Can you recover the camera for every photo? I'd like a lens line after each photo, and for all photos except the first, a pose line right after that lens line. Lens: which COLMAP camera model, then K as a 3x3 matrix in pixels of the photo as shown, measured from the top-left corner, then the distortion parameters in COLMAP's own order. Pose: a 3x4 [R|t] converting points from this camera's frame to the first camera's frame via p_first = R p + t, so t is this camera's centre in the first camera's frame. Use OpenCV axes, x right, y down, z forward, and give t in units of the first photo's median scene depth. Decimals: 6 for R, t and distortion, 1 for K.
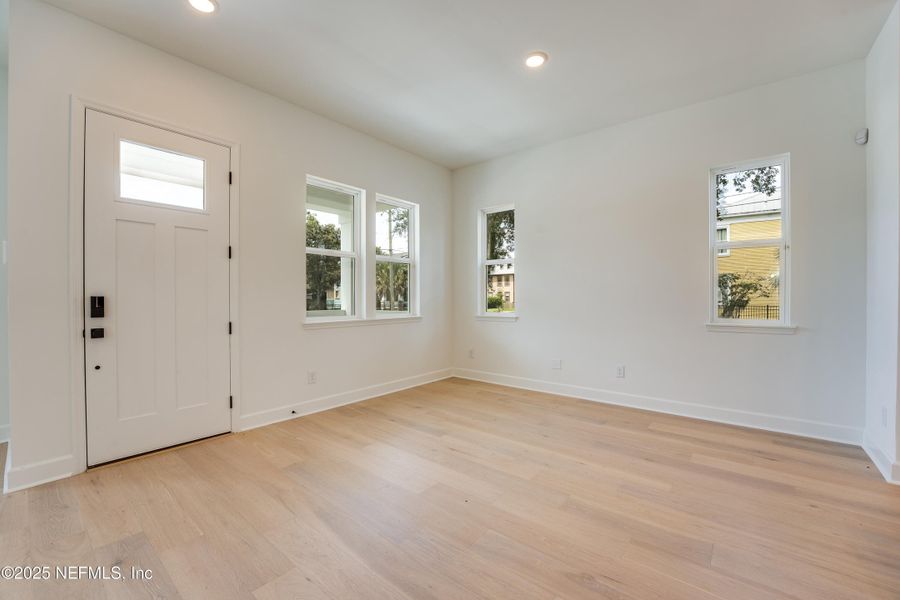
lens RADIAL K [[368.0, 0, 451.8], [0, 368.0, 300.7], [0, 0, 1]] dist [-0.024645, 0.001066]
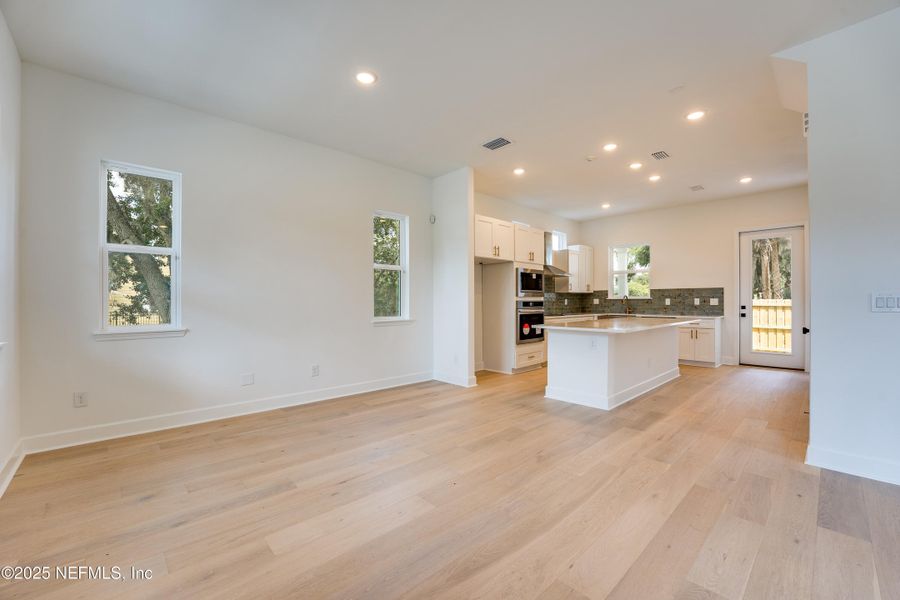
lens RADIAL K [[368.0, 0, 450.1], [0, 368.0, 297.7], [0, 0, 1]] dist [-0.024645, 0.001066]
pose [[0.131244, 0.012305, 0.991274, -0.838468], [0.012978, 0.999816, -0.014130, -0.002699], [-0.991265, 0.014719, 0.131060, 0.670570]]
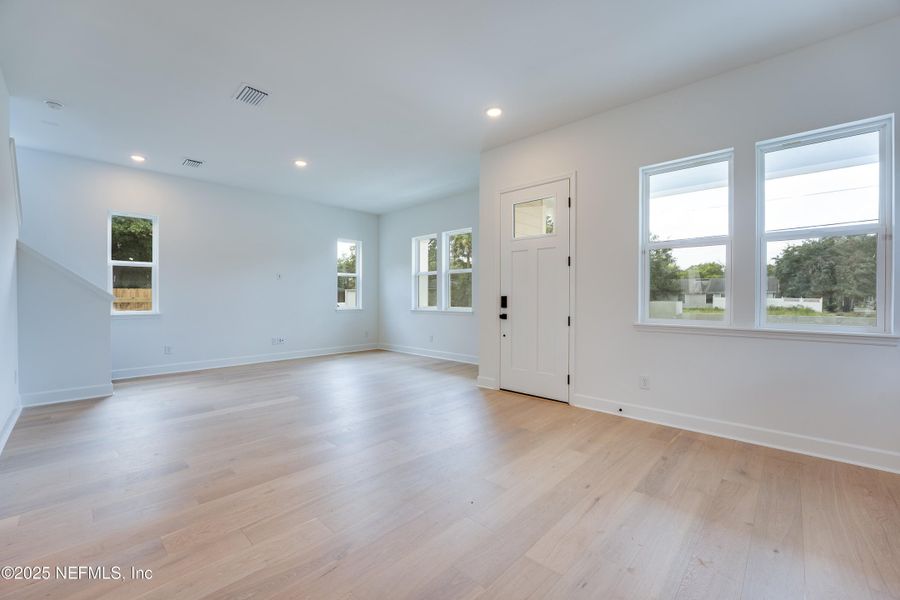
lens RADIAL K [[368.0, 0, 450.1], [0, 368.0, 302.4], [0, 0, 1]] dist [-0.024645, 0.001066]
pose [[-0.071101, 0.014164, -0.997369, 0.794844], [-0.011946, 0.999815, 0.015050, -0.003854], [0.997398, 0.012985, -0.070918, 0.782827]]
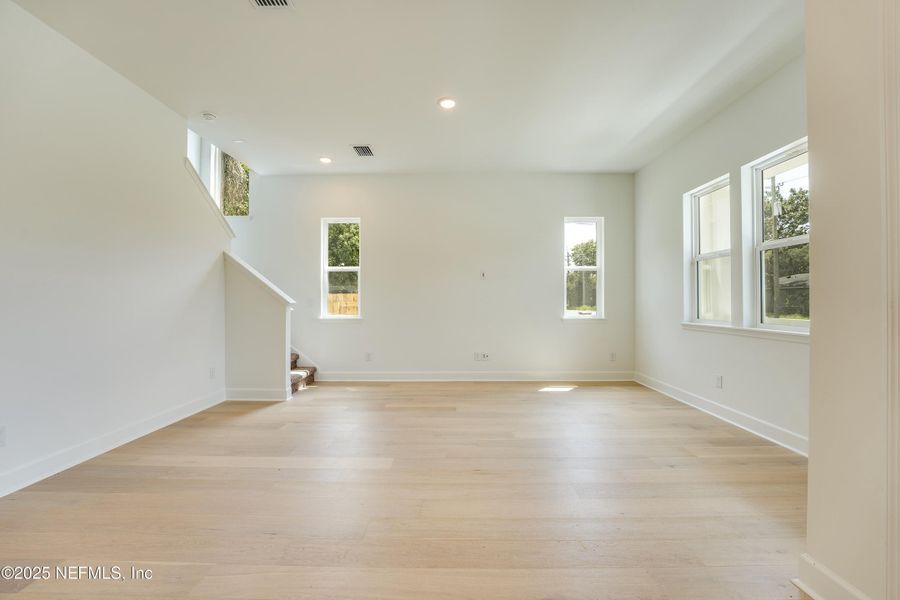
lens RADIAL K [[368.0, 0, 450.8], [0, 368.0, 303.1], [0, 0, 1]] dist [-0.024645, 0.001066]
pose [[-0.780484, 0.005695, -0.625149, -0.240347], [-0.003915, 0.999894, 0.013997, -0.004735], [0.625163, 0.013372, -0.780380, 0.882931]]
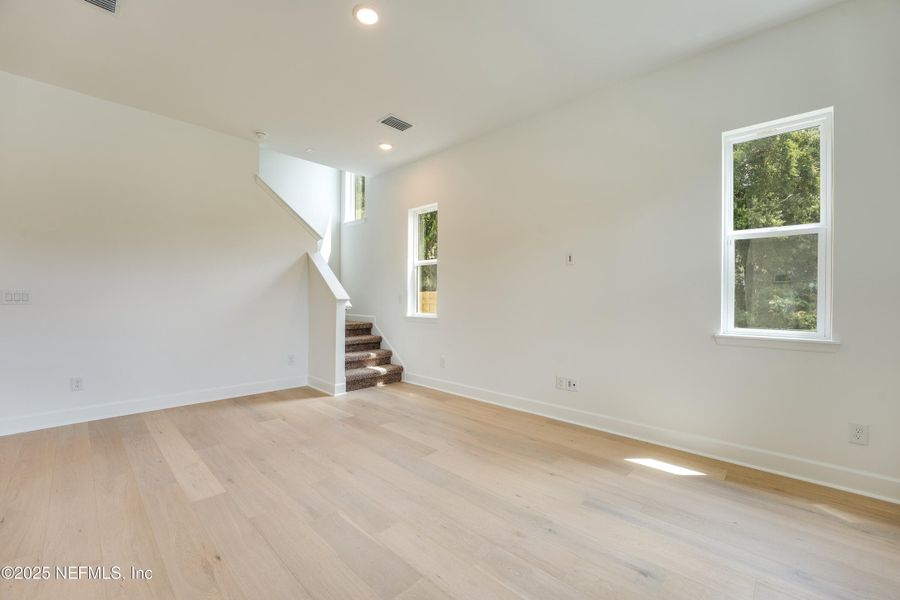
lens RADIAL K [[368.0, 0, 446.5], [0, 368.0, 301.9], [0, 0, 1]] dist [-0.024645, 0.001066]
pose [[-0.995541, -0.001628, 0.094317, -1.318918], [0.000754, 0.999682, 0.025213, -0.010396], [-0.094328, 0.025172, -0.995223, 0.756135]]
